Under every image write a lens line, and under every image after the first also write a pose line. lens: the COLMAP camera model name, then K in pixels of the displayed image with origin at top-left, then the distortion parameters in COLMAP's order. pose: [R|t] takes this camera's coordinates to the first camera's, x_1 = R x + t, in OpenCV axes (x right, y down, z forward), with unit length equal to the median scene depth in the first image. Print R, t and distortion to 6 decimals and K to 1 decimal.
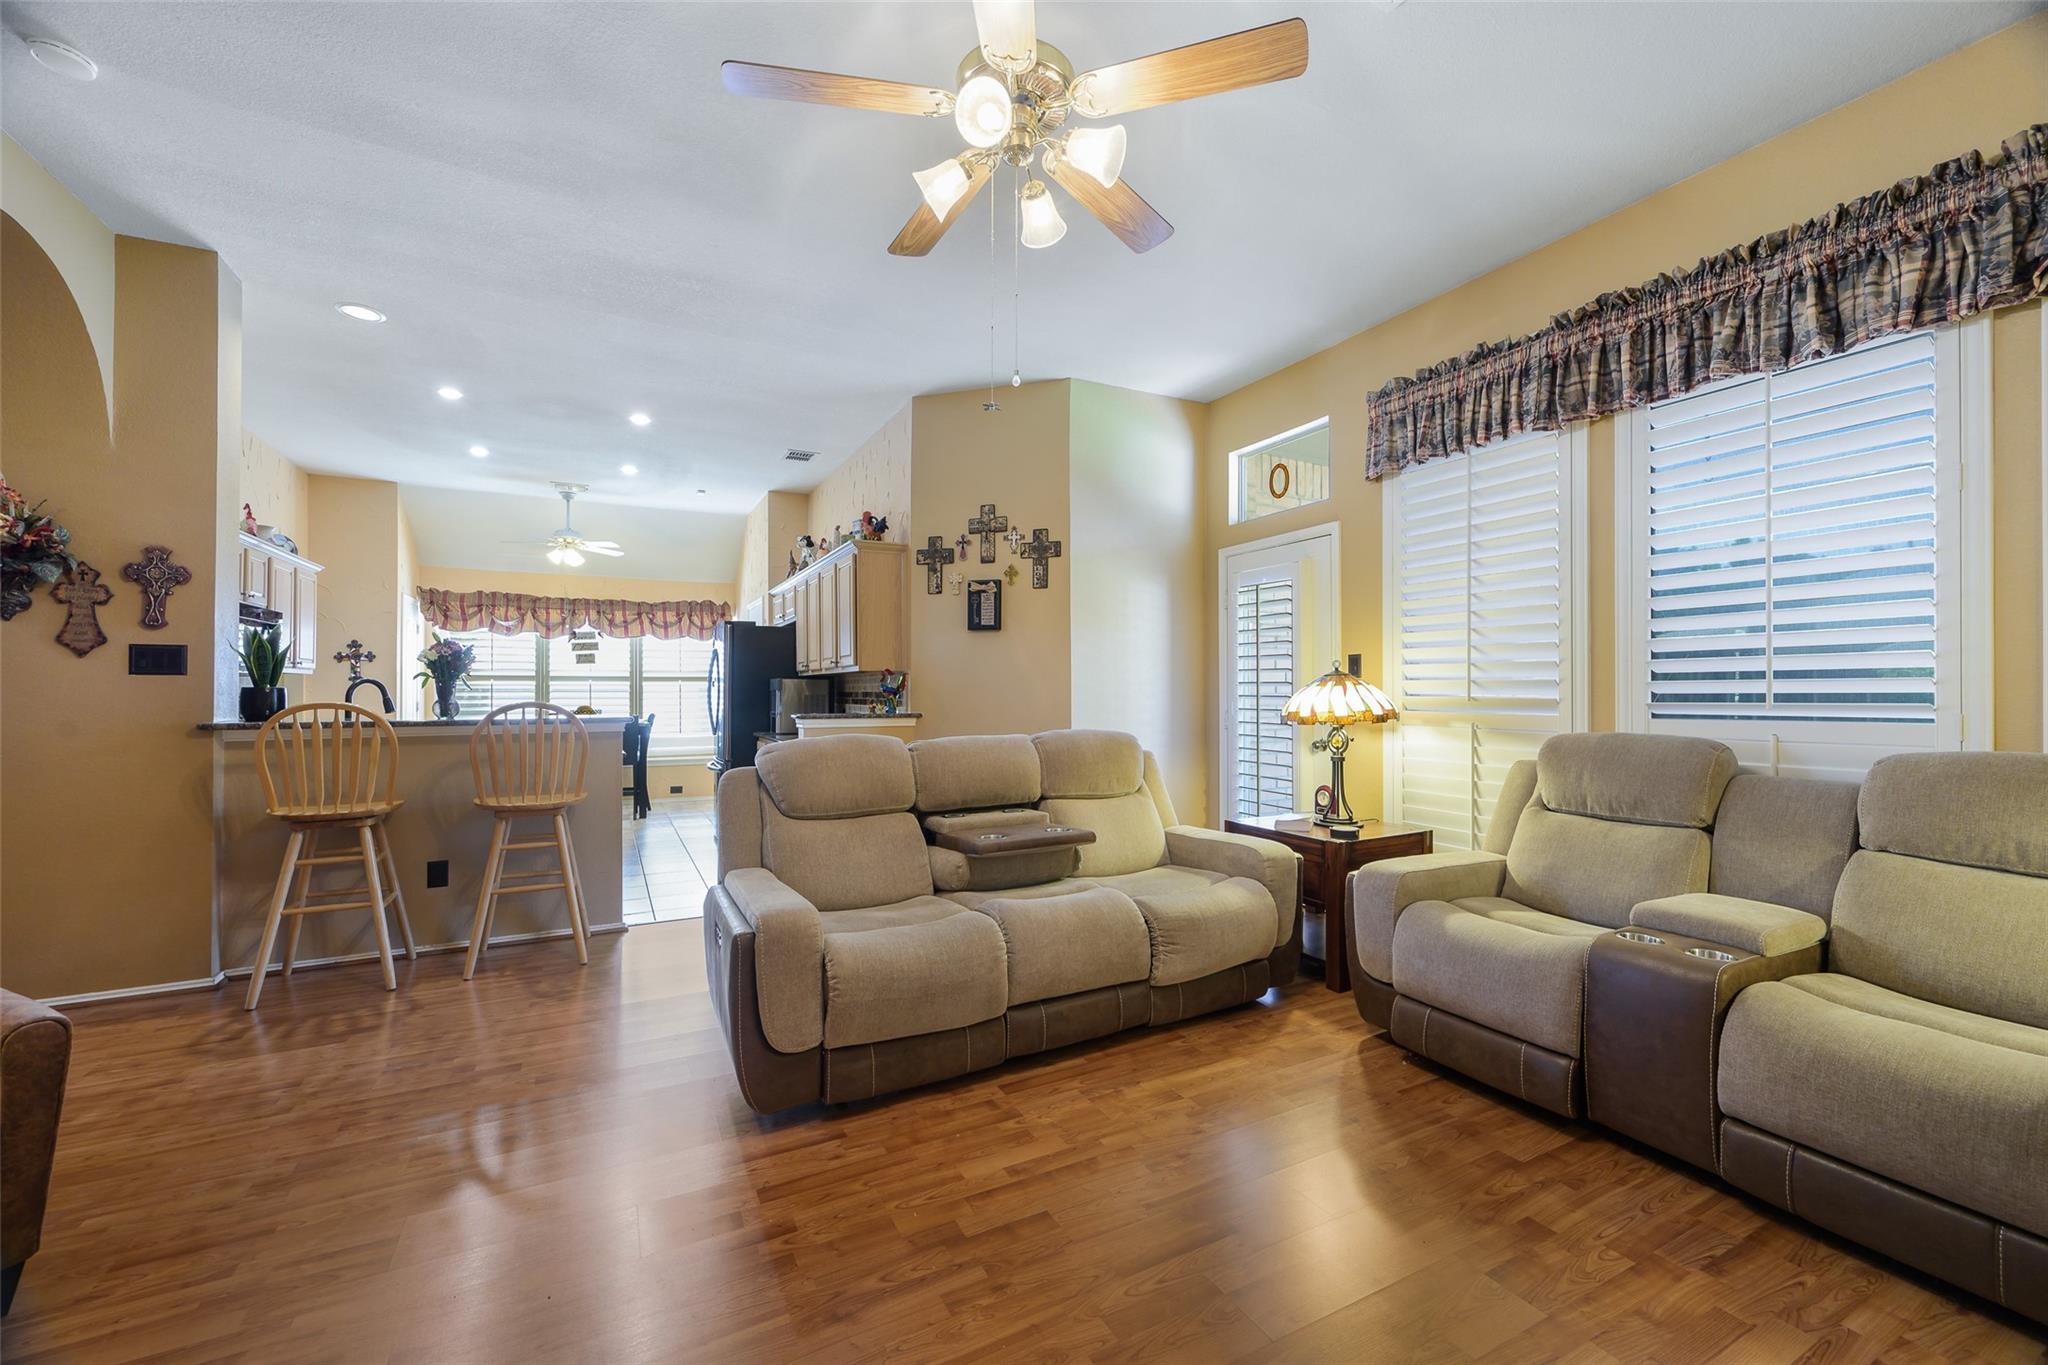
lens RADIAL K [[817.2, 0, 1038.3], [0, 817.2, 686.4], [0, 0, 1]] dist [0.003158, 0.000239]
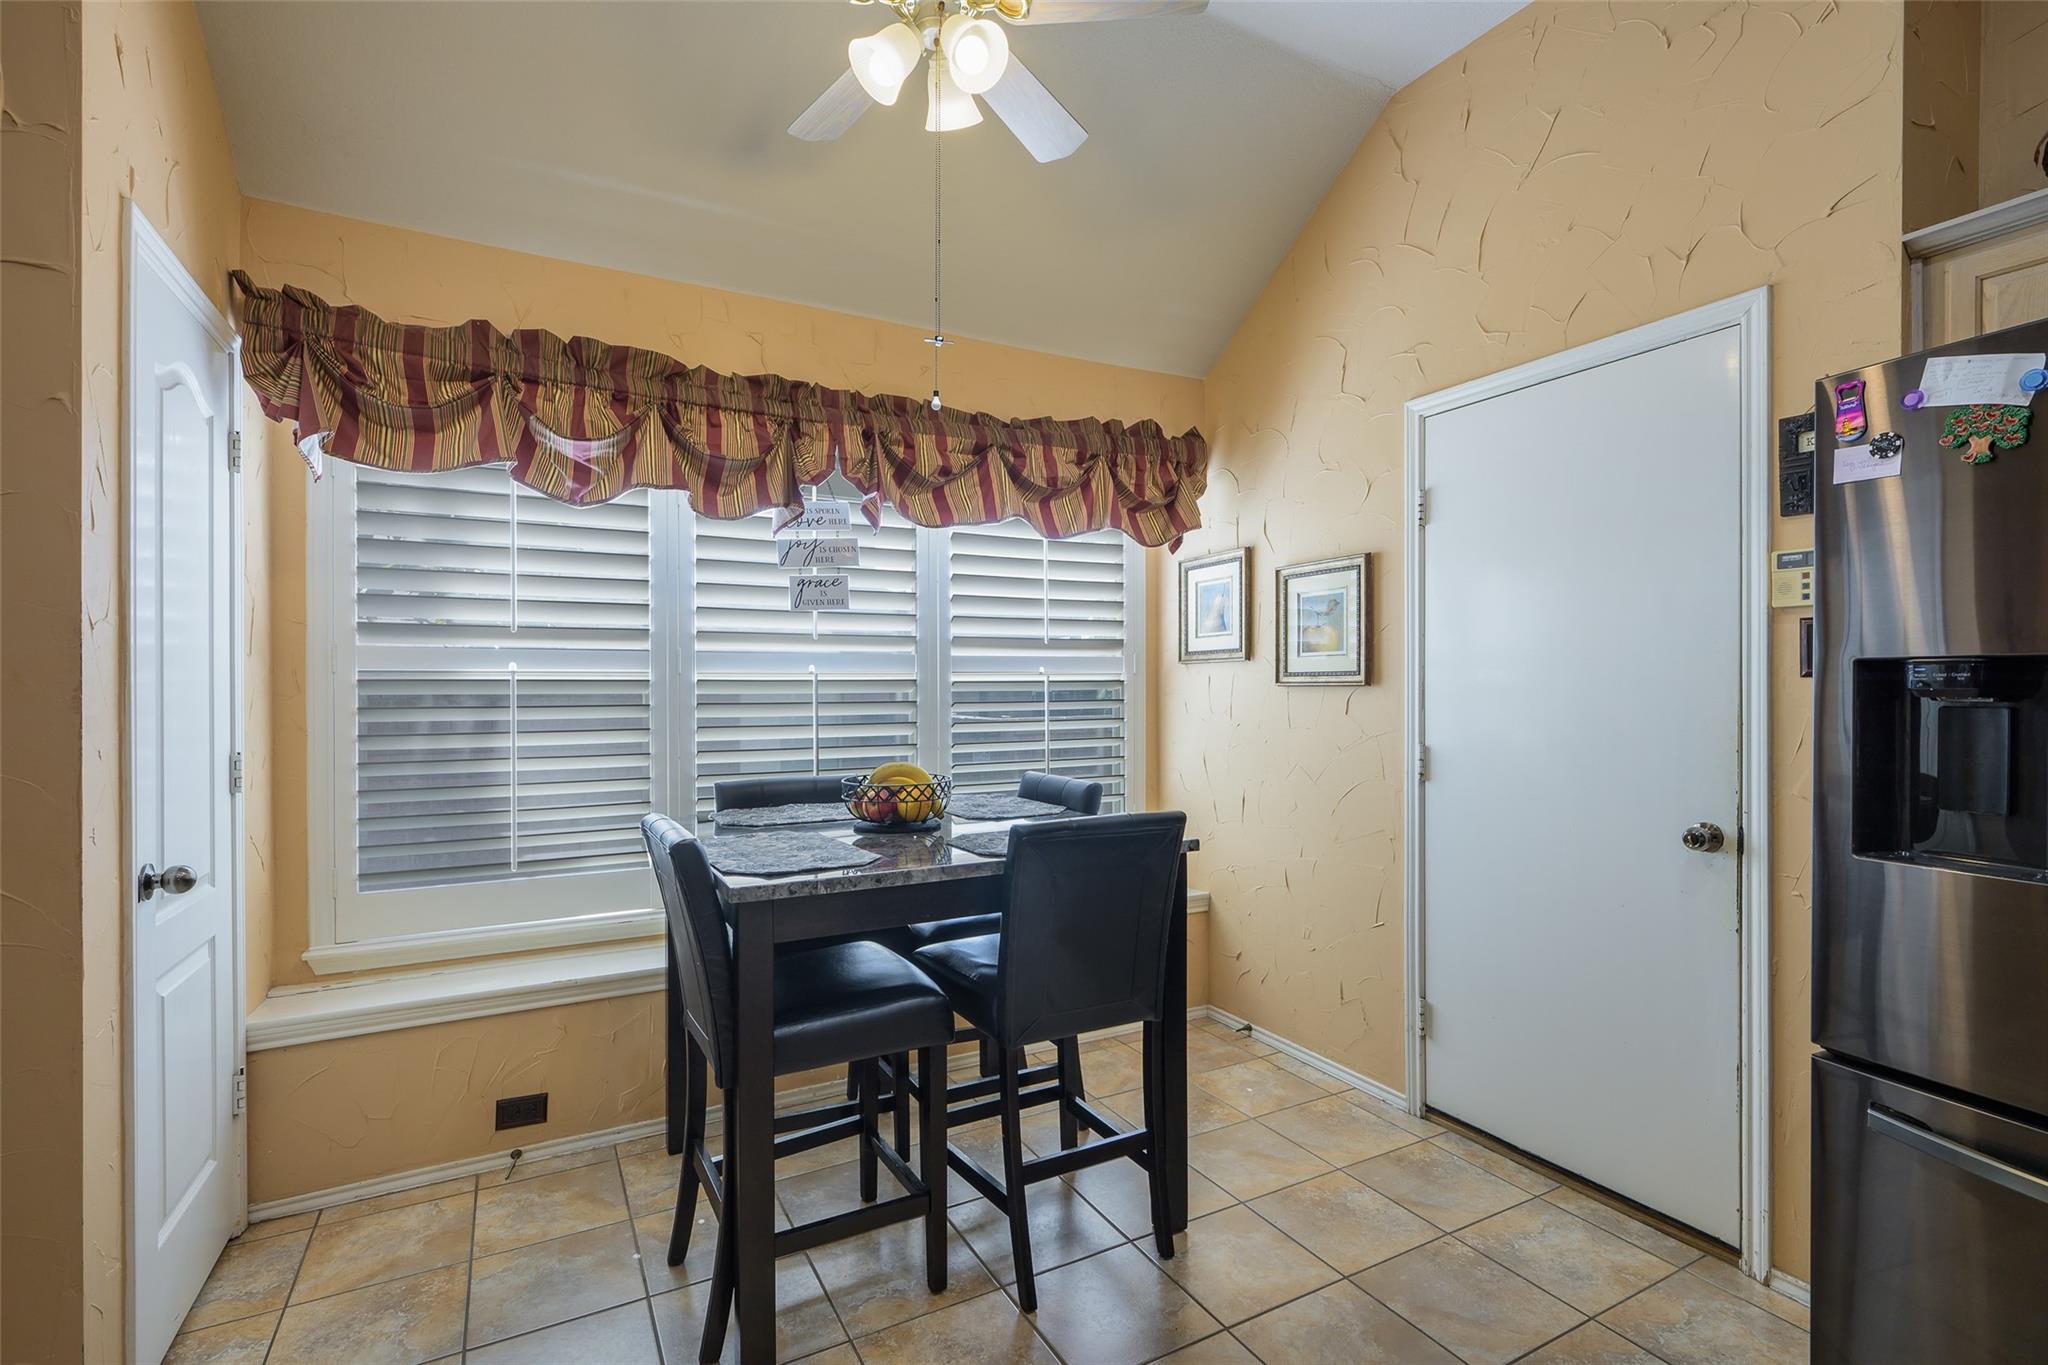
lens RADIAL K [[926.5, 0, 1018.3], [0, 926.5, 681.1], [0, 0, 1]] dist [0.000048, -0.000387]
pose [[0.999764, -0.003422, 0.021472, -0.505237], [0.003507, 0.999986, -0.003906, -0.000432], [-0.021458, 0.003980, 0.999762, 0.684895]]
